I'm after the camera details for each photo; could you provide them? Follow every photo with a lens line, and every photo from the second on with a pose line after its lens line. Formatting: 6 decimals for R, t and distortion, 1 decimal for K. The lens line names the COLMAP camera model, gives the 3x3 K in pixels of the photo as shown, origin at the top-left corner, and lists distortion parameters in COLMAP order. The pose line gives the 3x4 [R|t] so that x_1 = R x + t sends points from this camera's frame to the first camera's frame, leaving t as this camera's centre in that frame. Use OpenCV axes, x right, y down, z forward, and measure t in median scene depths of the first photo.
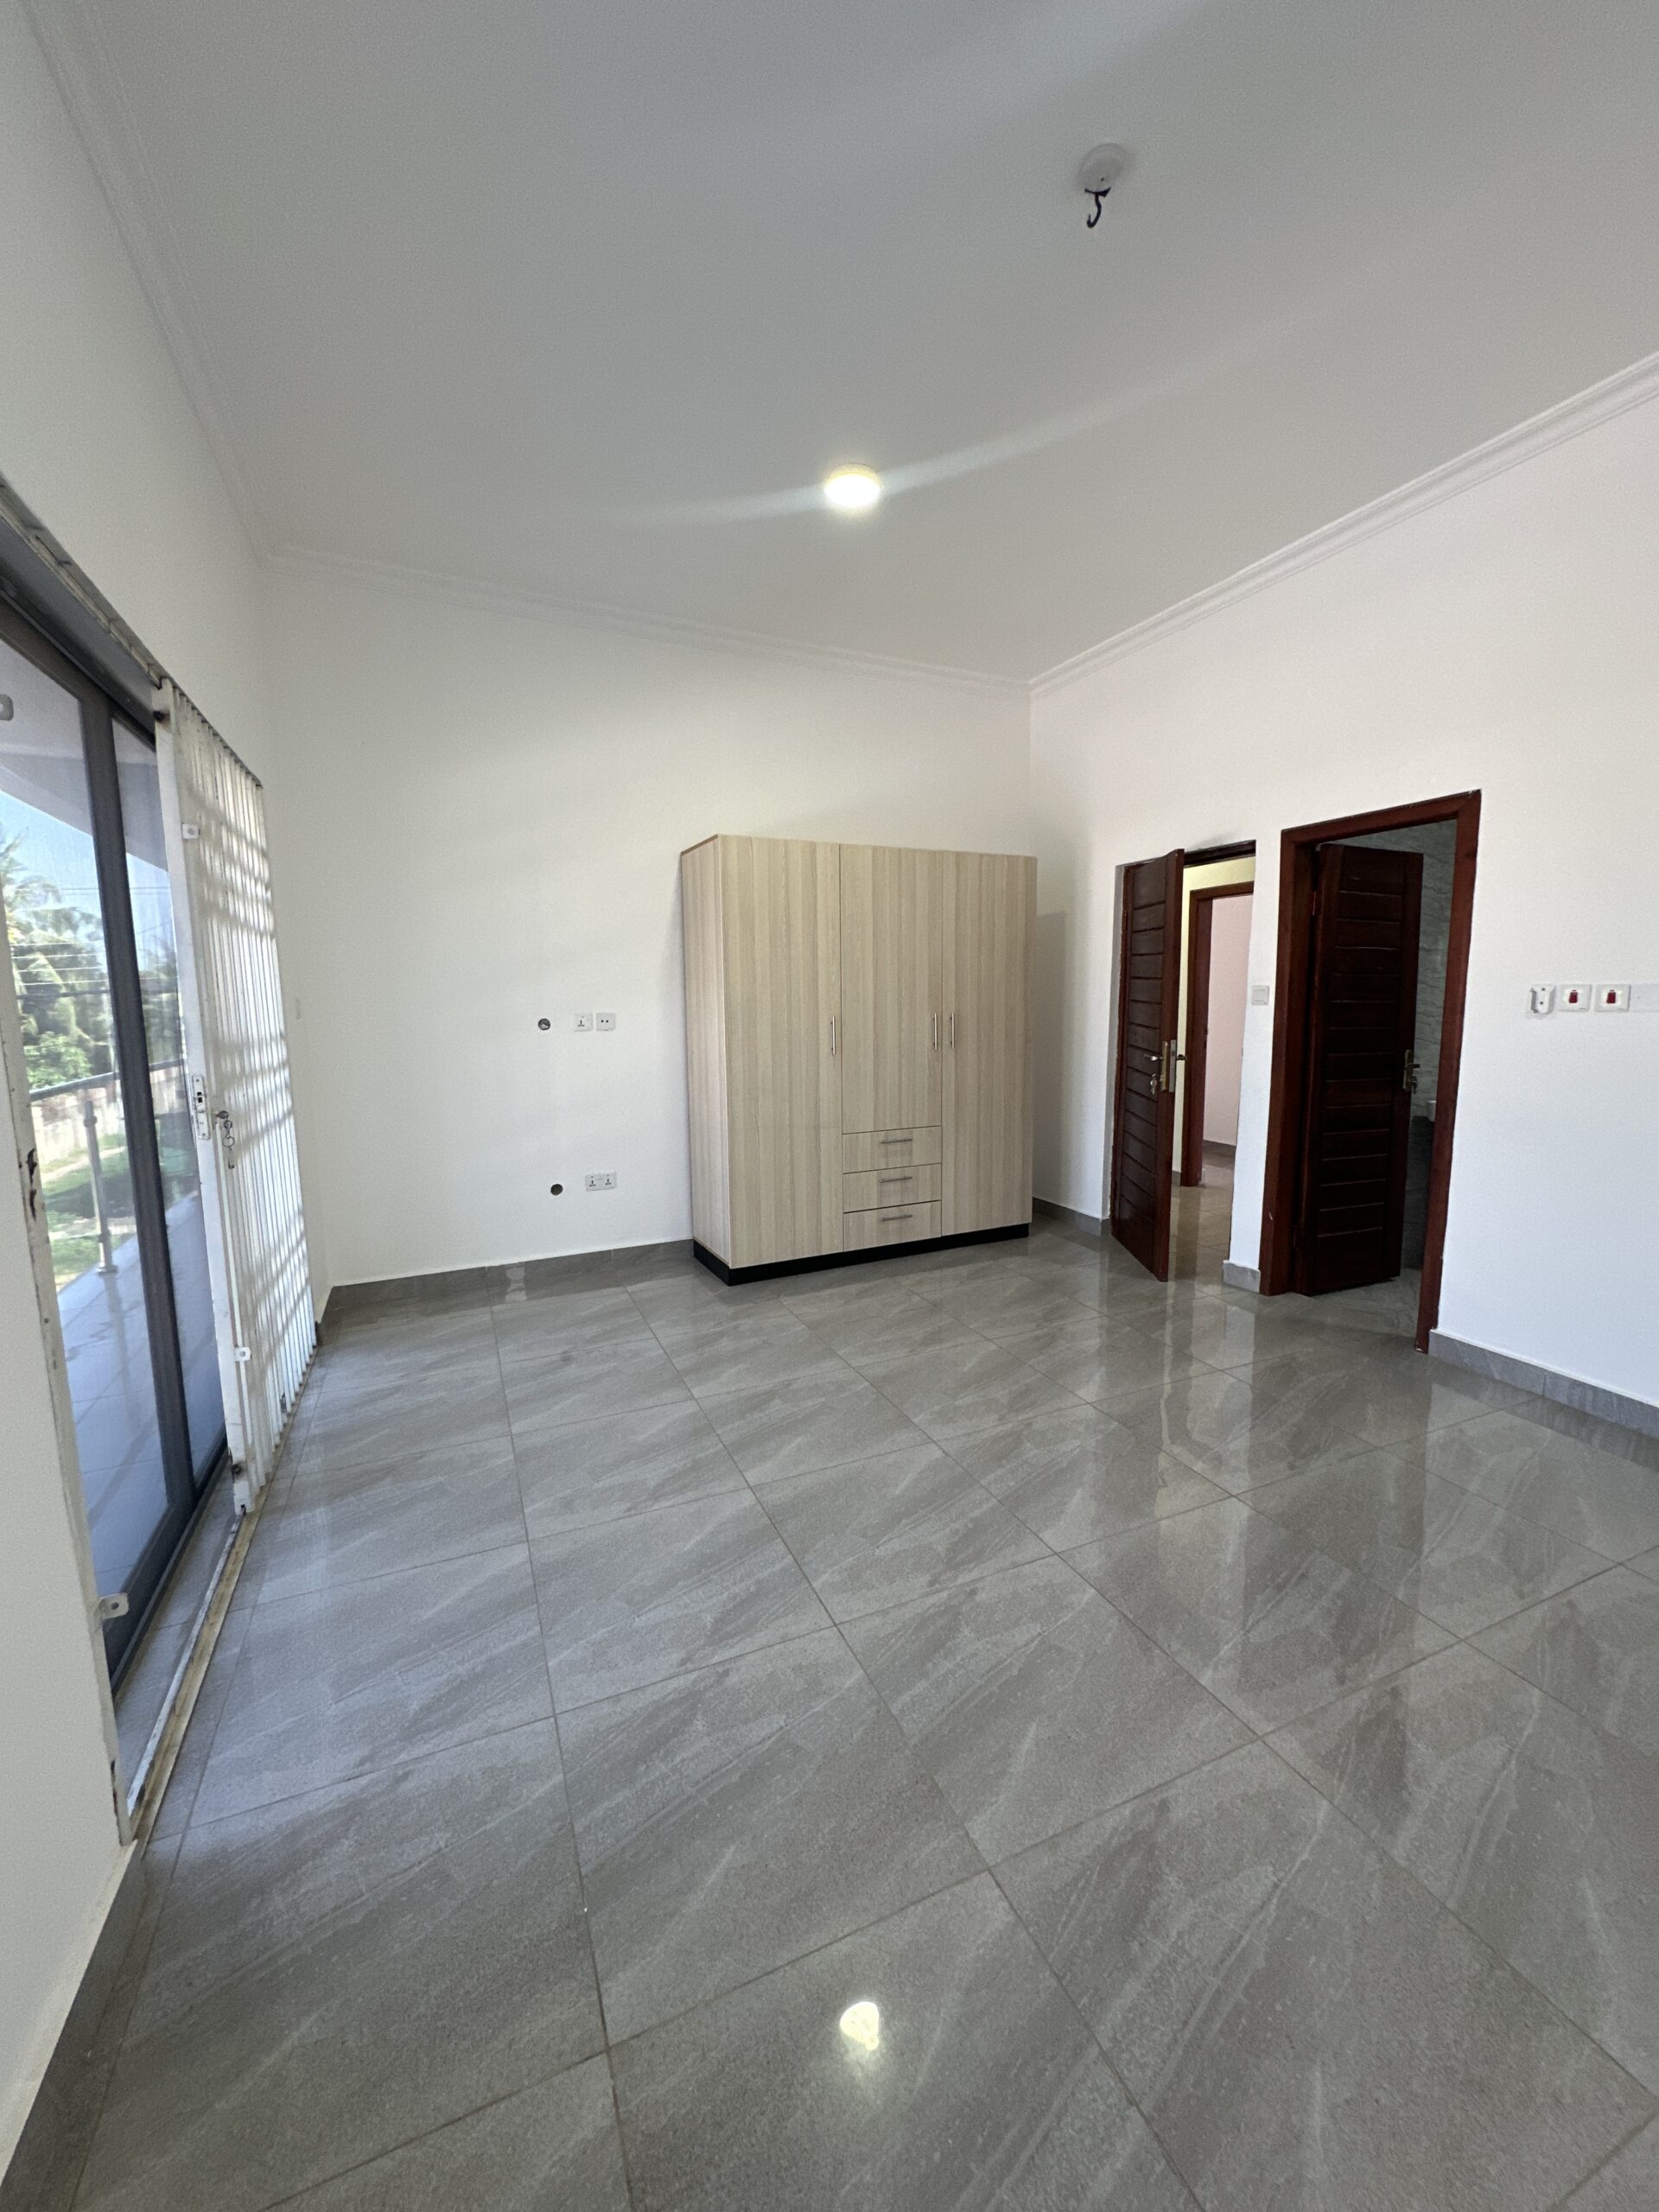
lens RADIAL K [[878.0, 0, 832.8], [0, 878.0, 1104.4], [0, 0, 1]] dist [-0.005918, 0.000917]
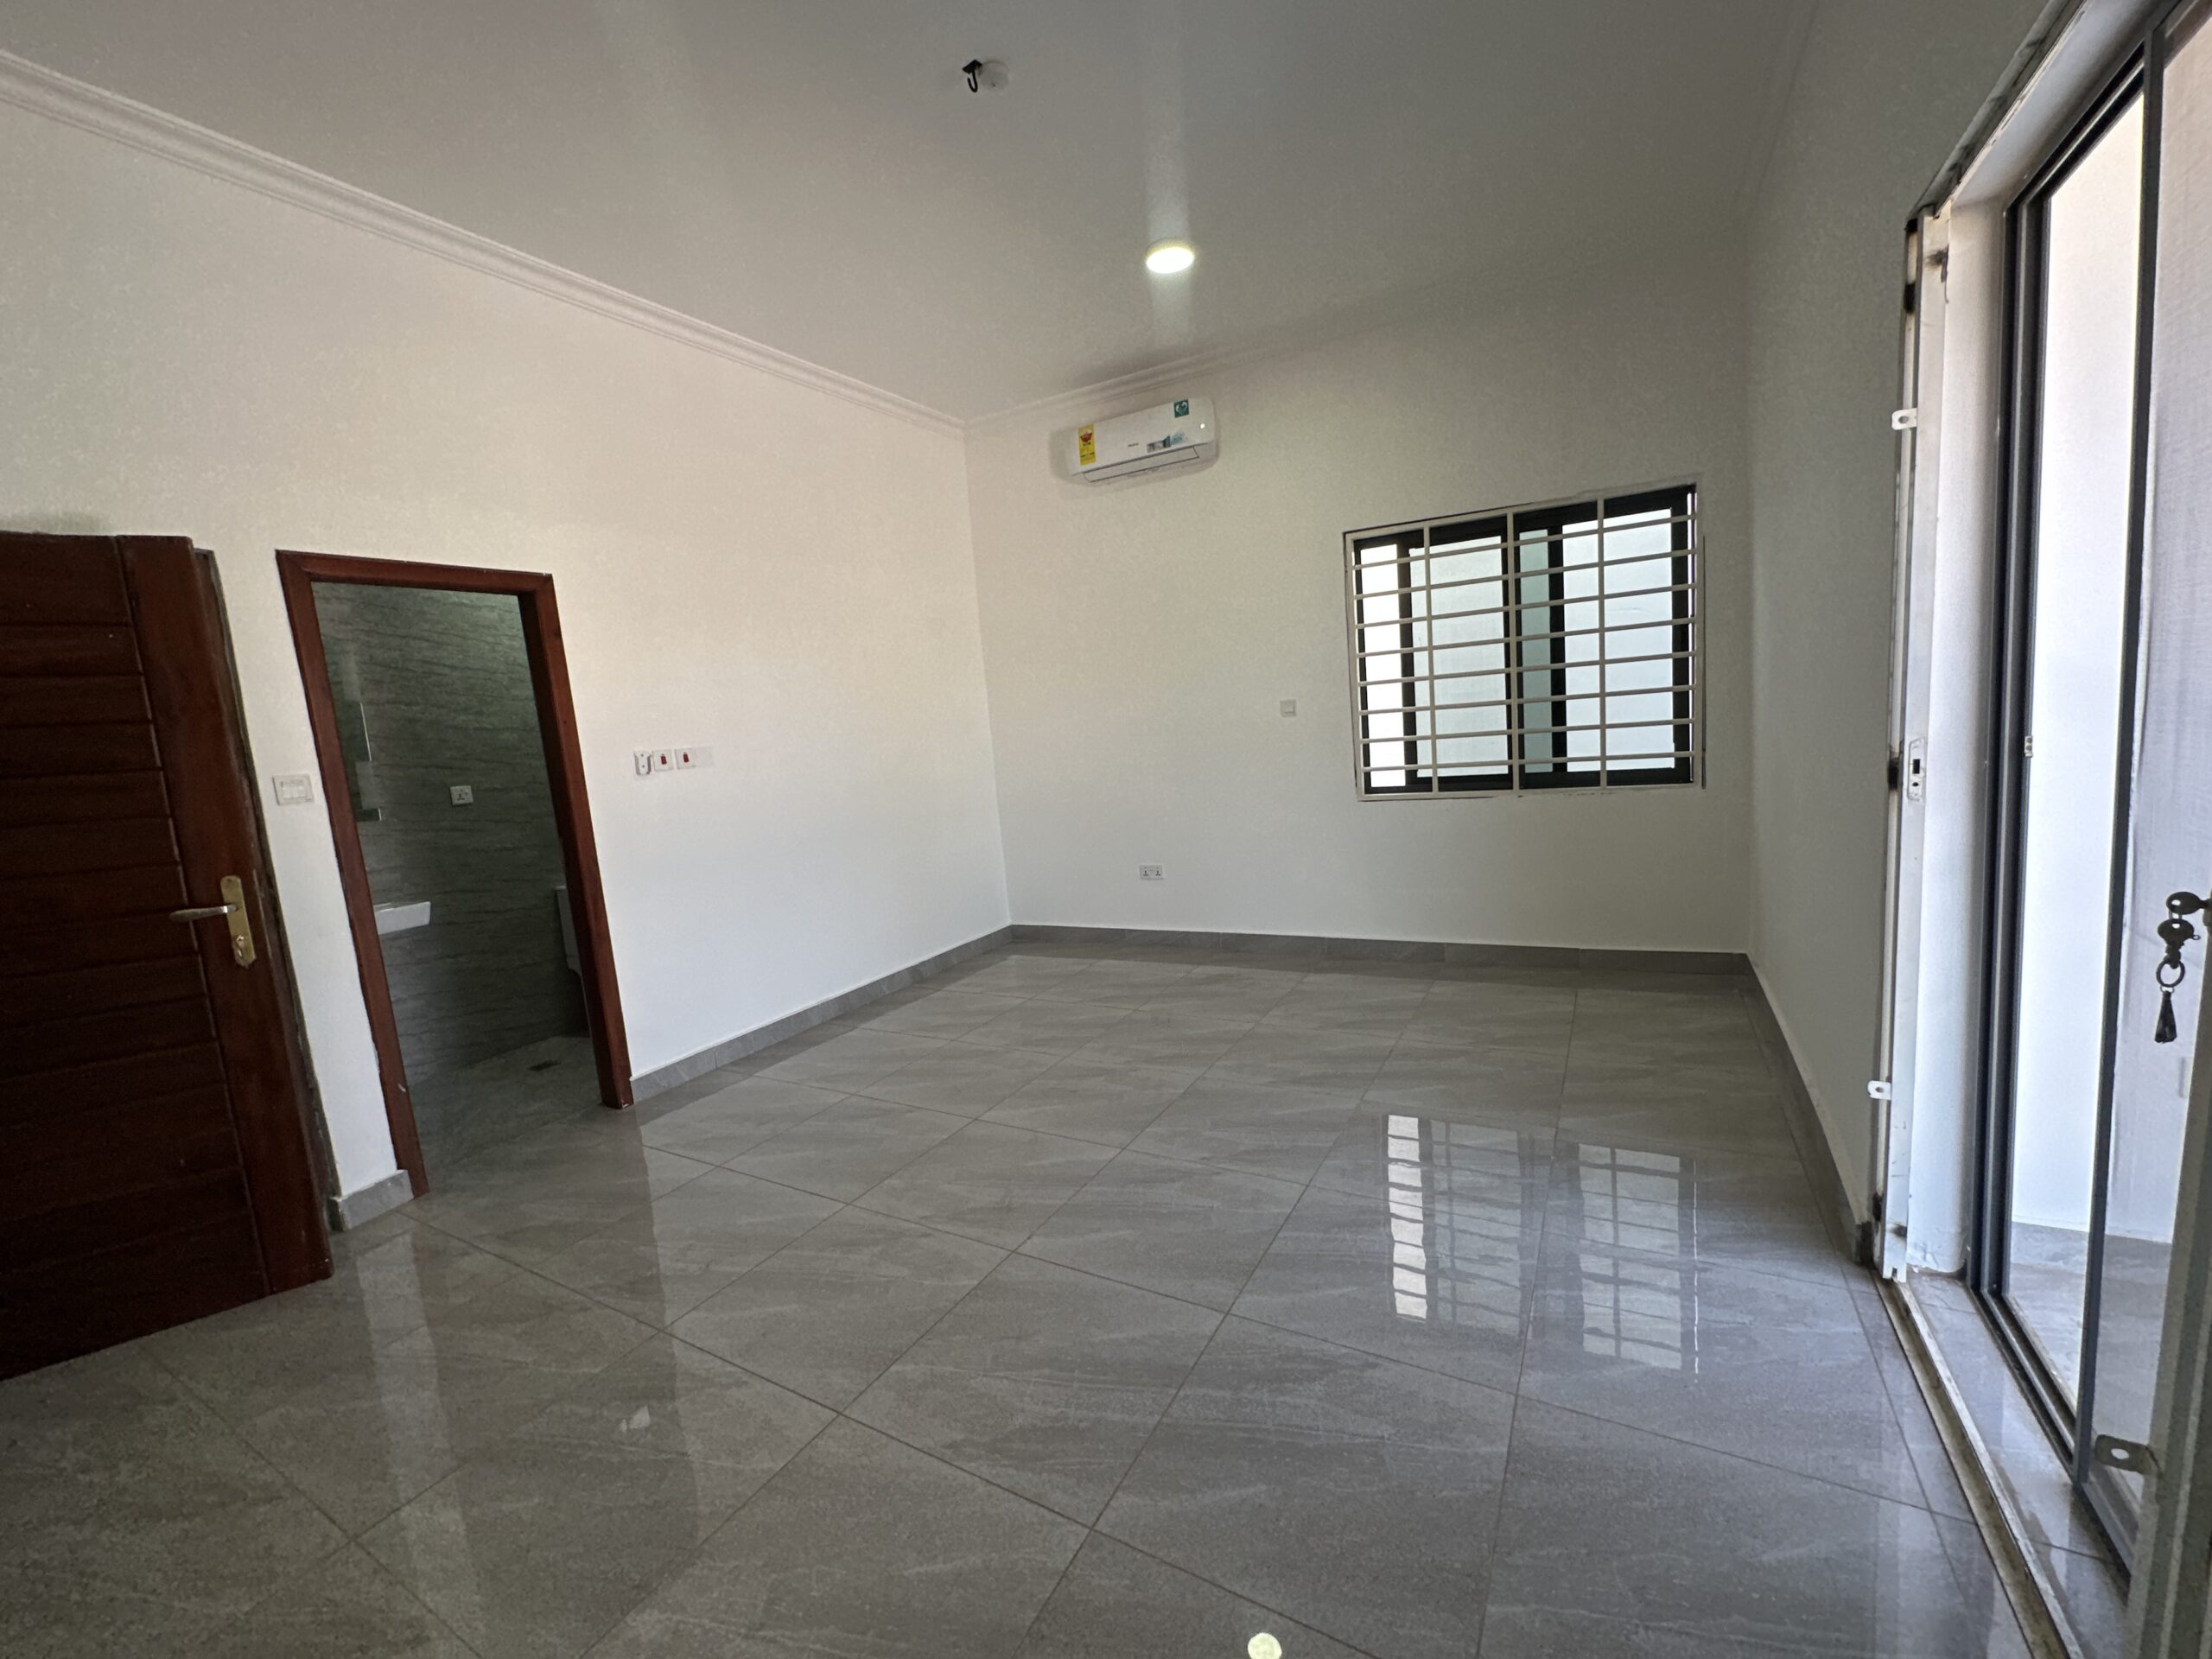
lens RADIAL K [[878.0, 0, 1106.0], [0, 878.0, 829.5], [0, 0, 1]] dist [-0.005918, 0.000917]
pose [[-0.582032, -0.041647, 0.812099, -0.605026], [0.191356, 0.963627, 0.186563, -0.147165], [-0.790330, 0.263985, -0.552892, 1.290300]]
